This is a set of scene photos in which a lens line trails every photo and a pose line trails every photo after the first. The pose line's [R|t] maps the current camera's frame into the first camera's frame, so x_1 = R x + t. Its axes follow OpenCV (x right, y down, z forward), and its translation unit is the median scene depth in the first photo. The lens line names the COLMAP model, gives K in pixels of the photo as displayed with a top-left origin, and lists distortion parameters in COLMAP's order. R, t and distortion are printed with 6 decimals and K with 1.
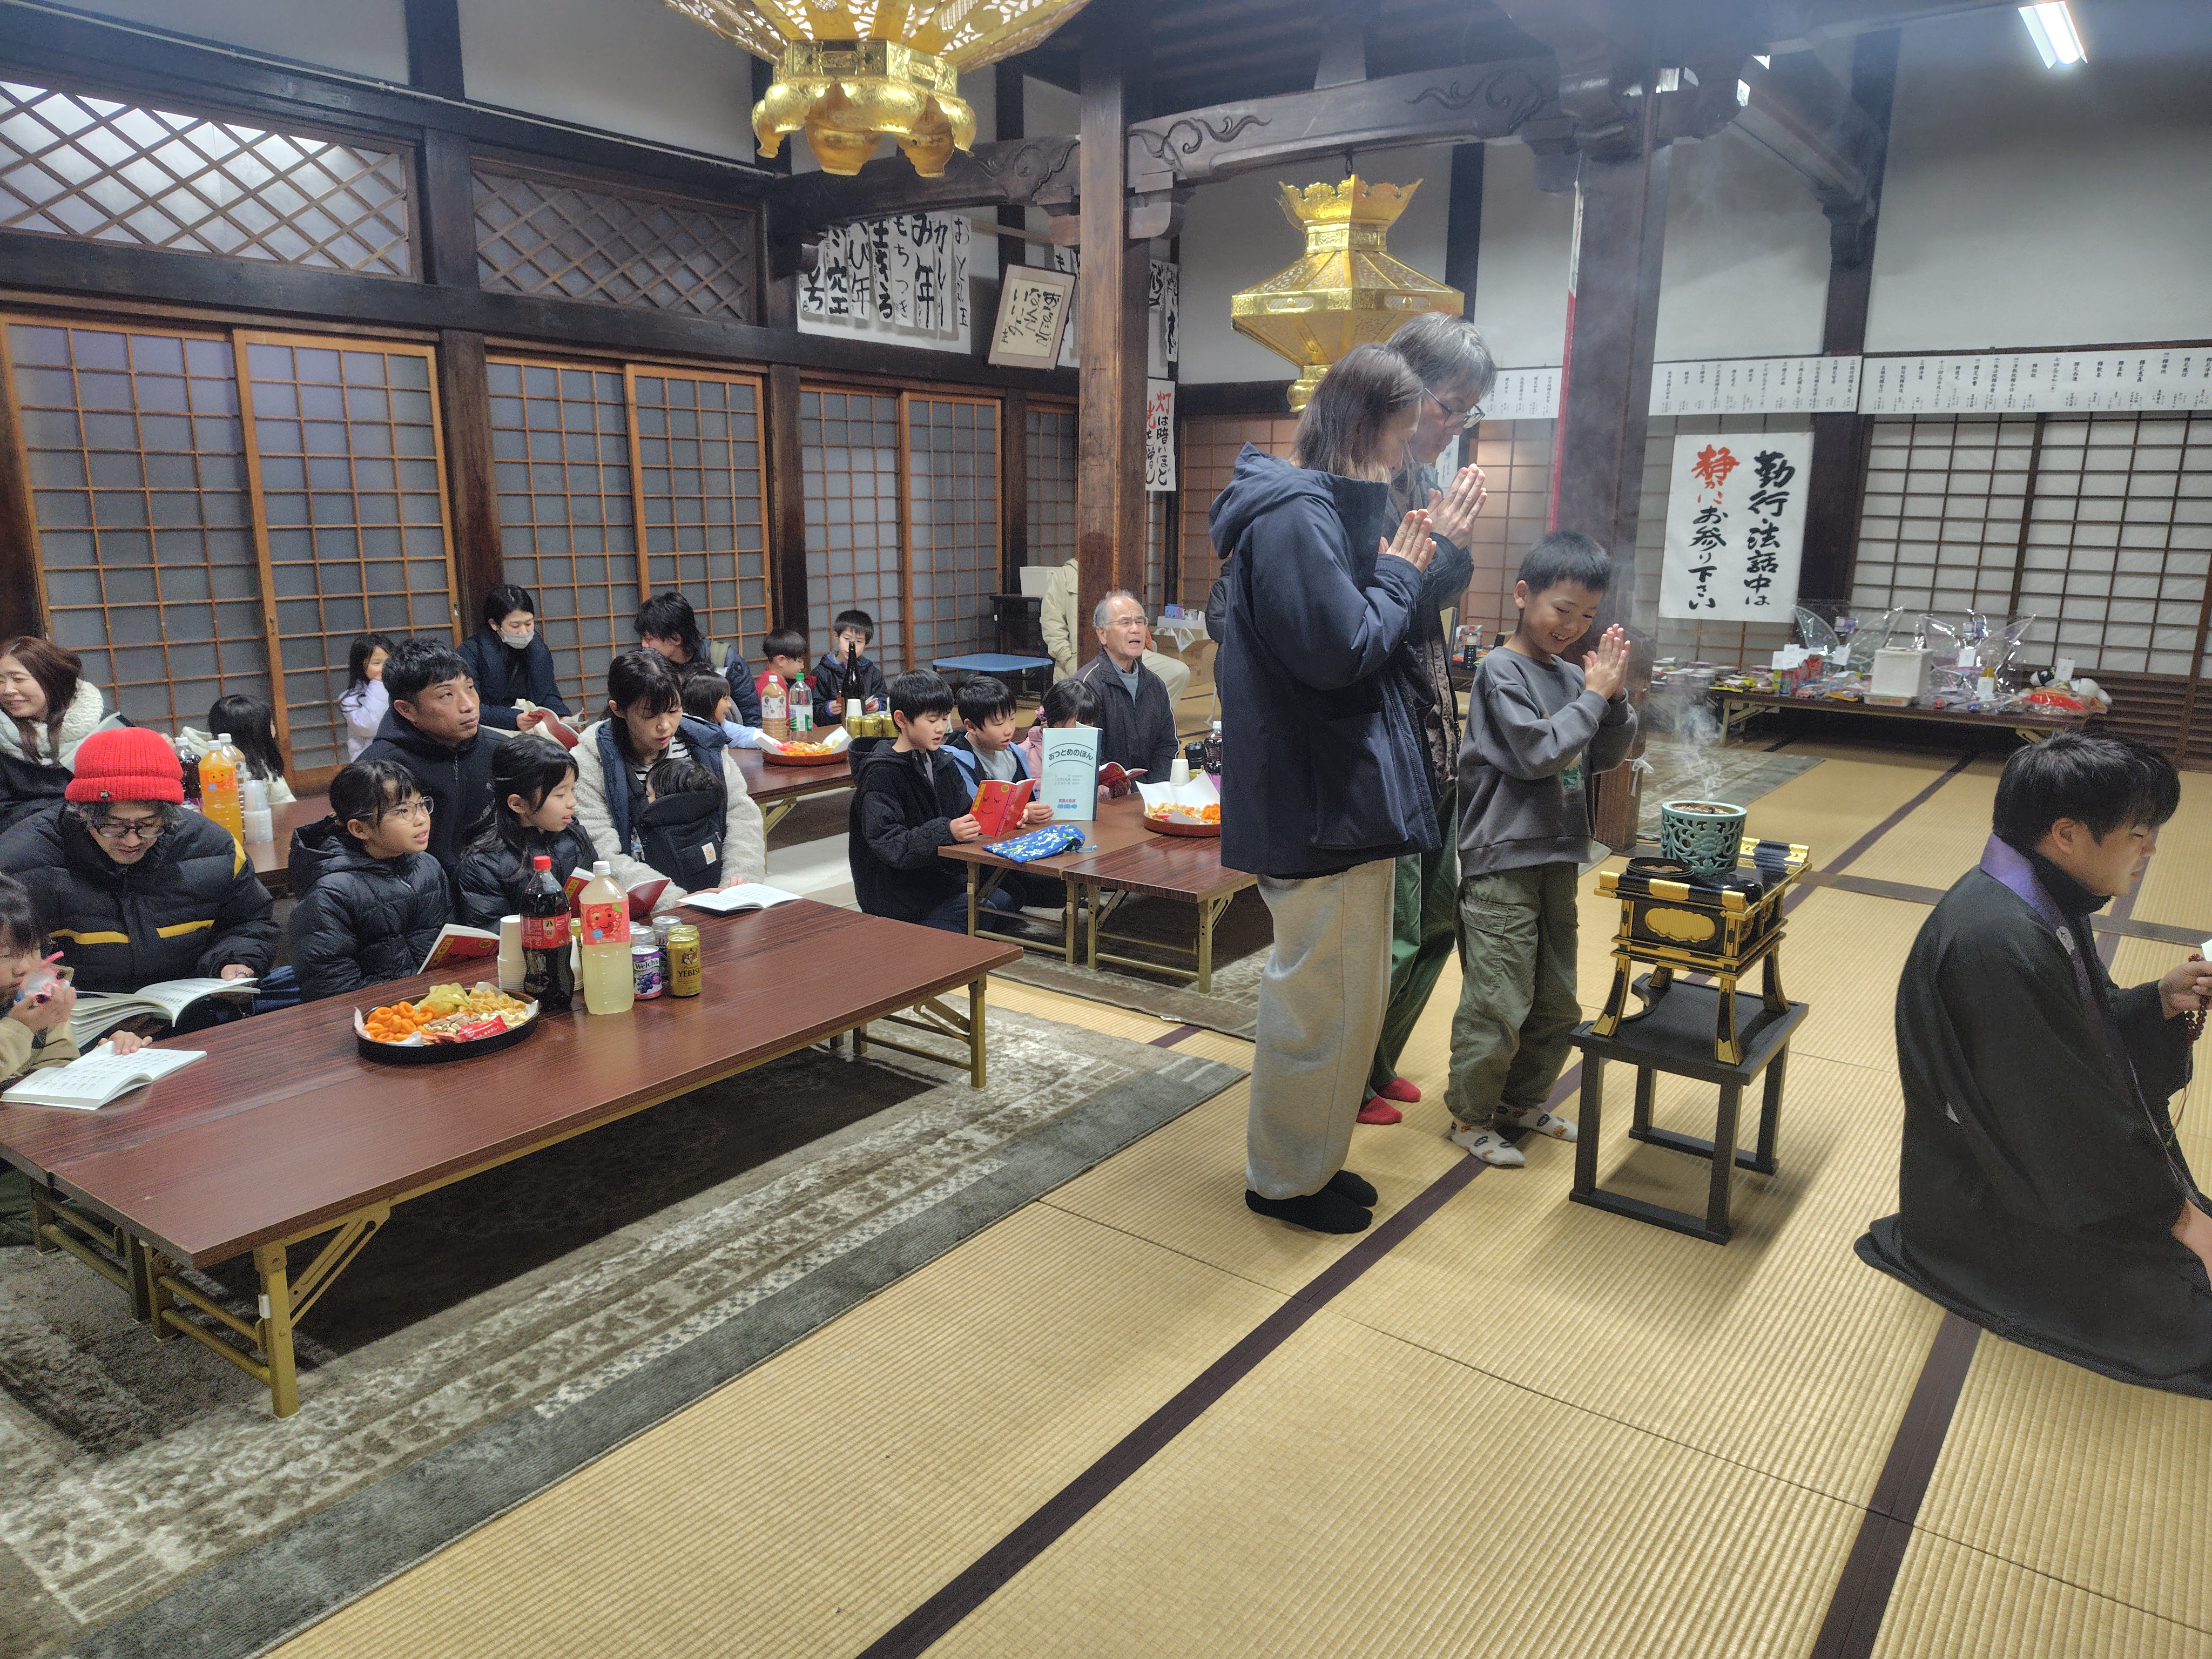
lens RADIAL K [[1498.9, 0, 1108.3], [0, 1498.9, 830.0], [0, 0, 1]] dist [0.003829, -0.000048]
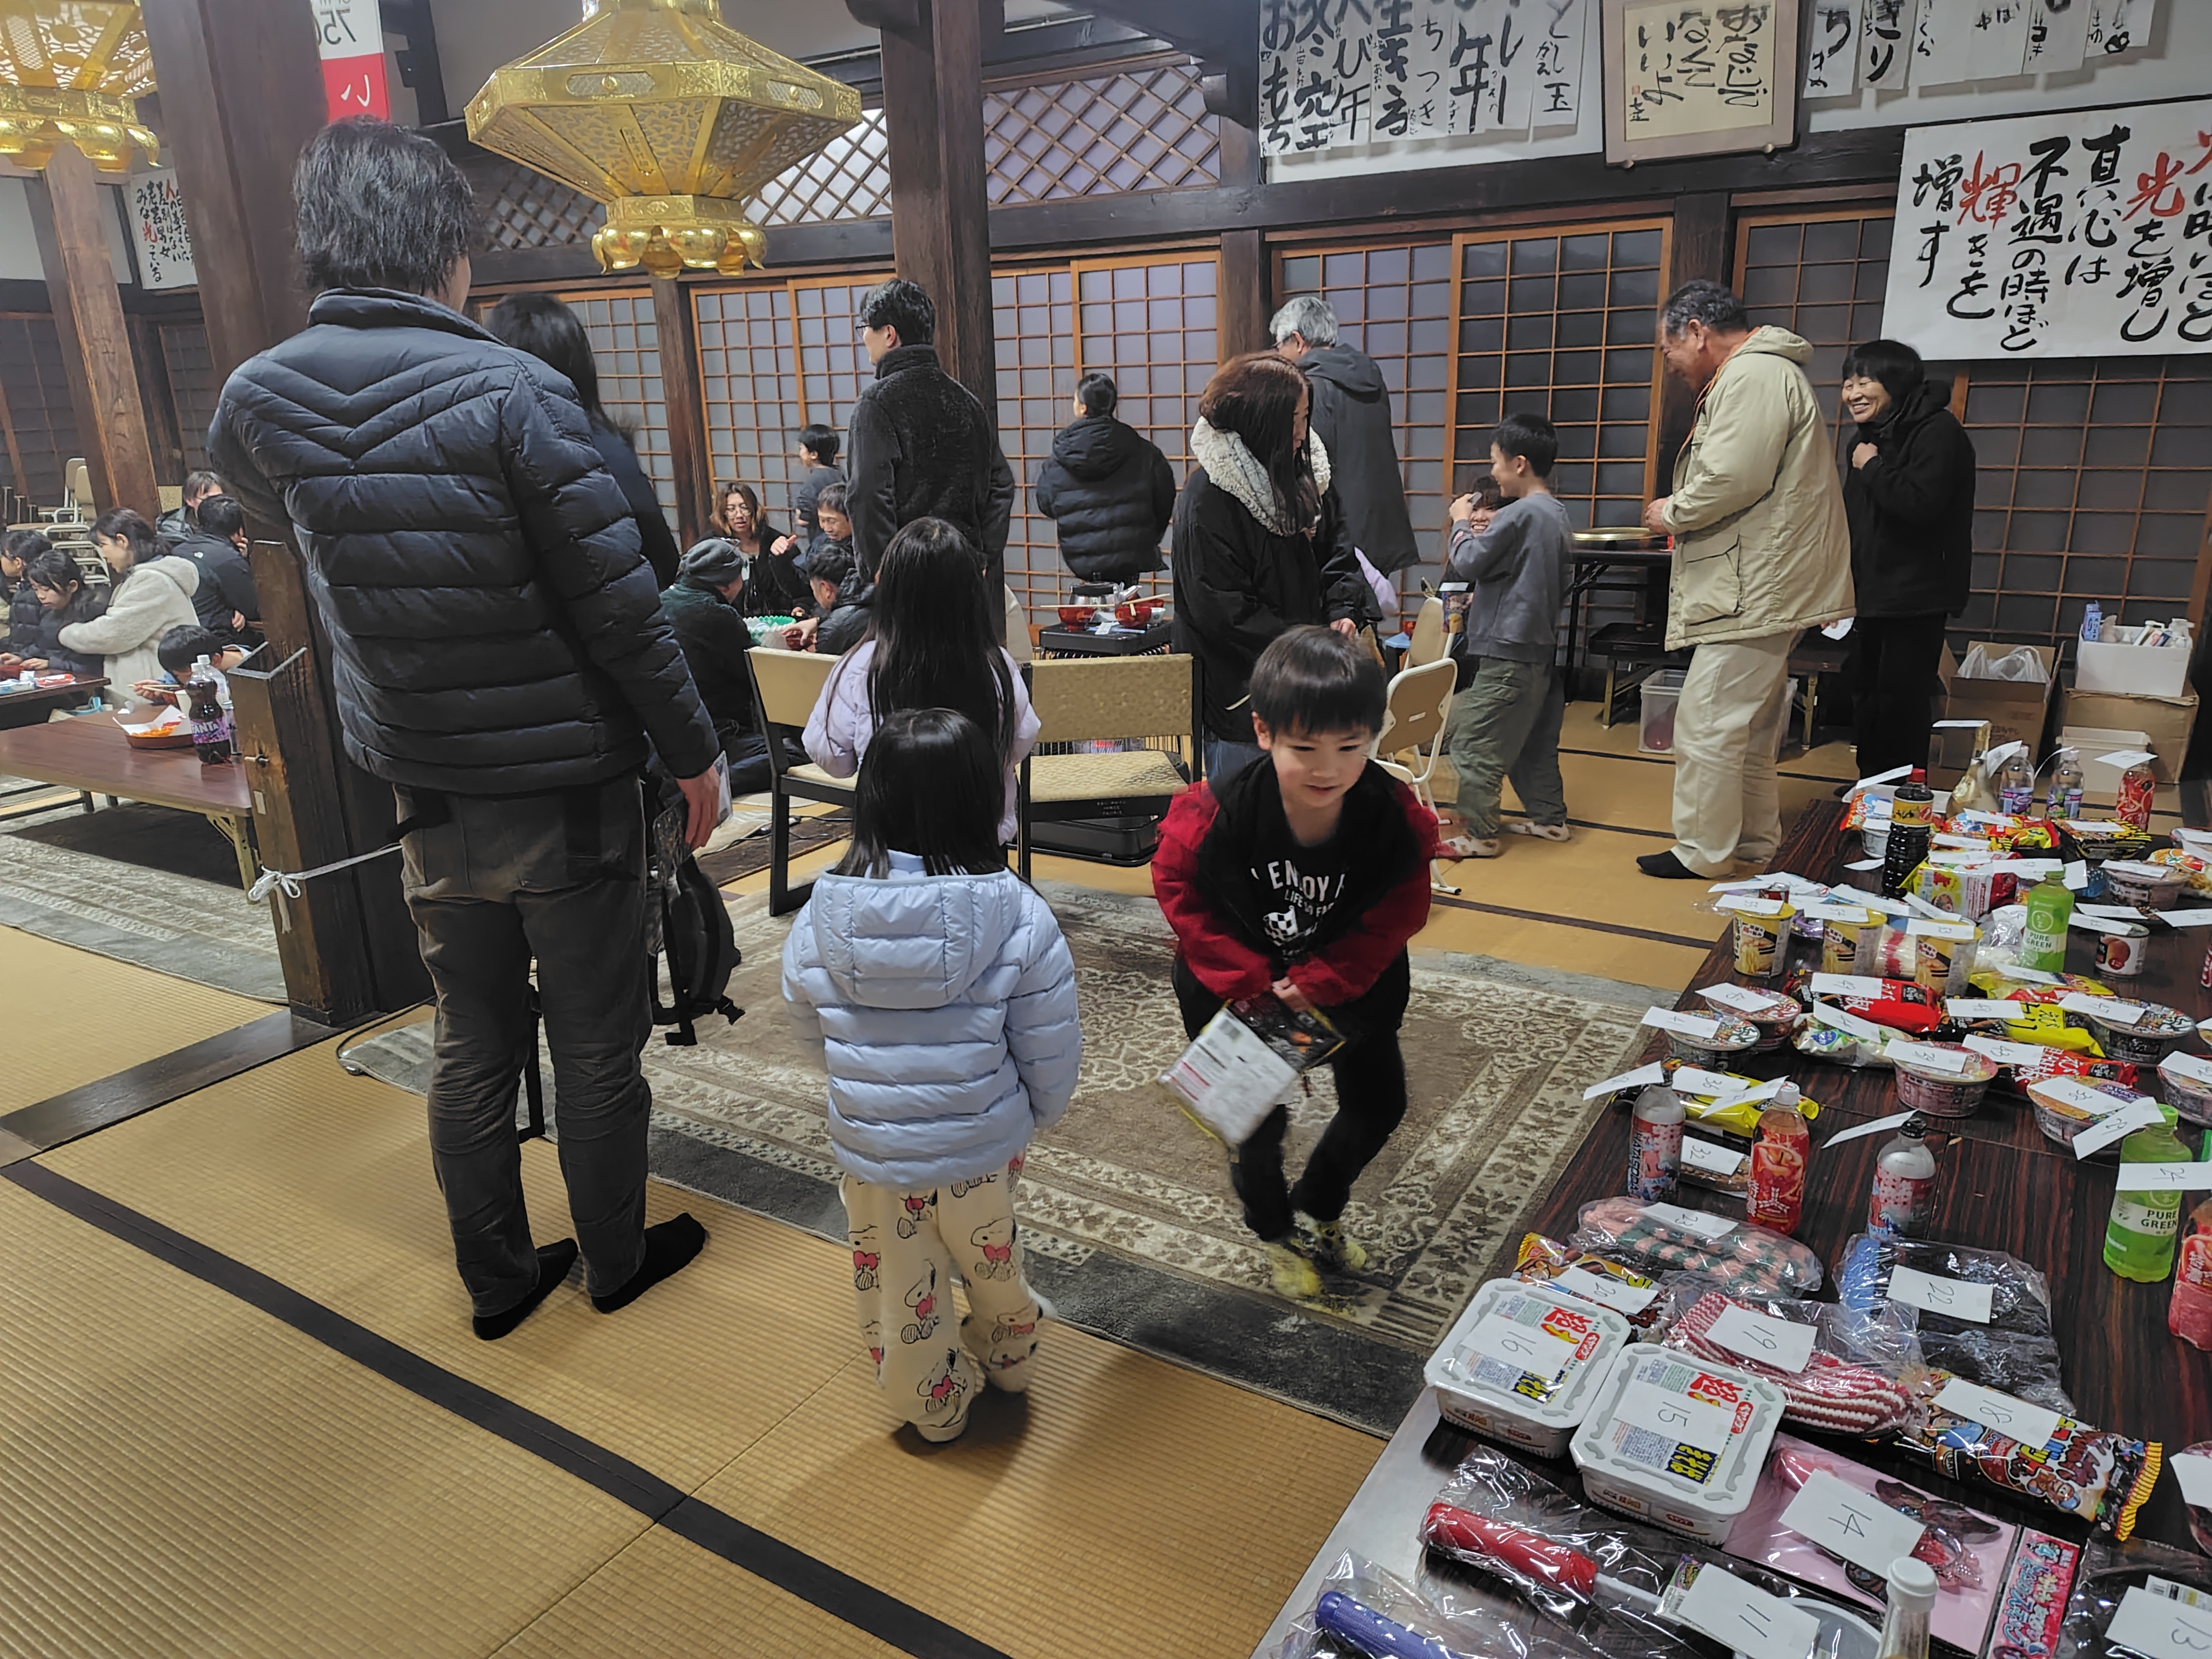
lens RADIAL K [[1498.9, 0, 1110.4], [0, 1498.9, 830.7], [0, 0, 1]] dist [0.003829, -0.000048]
pose [[0.093706, 0.263912, -0.959984, 0.634495], [-0.196419, 0.950176, 0.242043, -0.177679], [0.976032, 0.165878, 0.140874, 0.846823]]
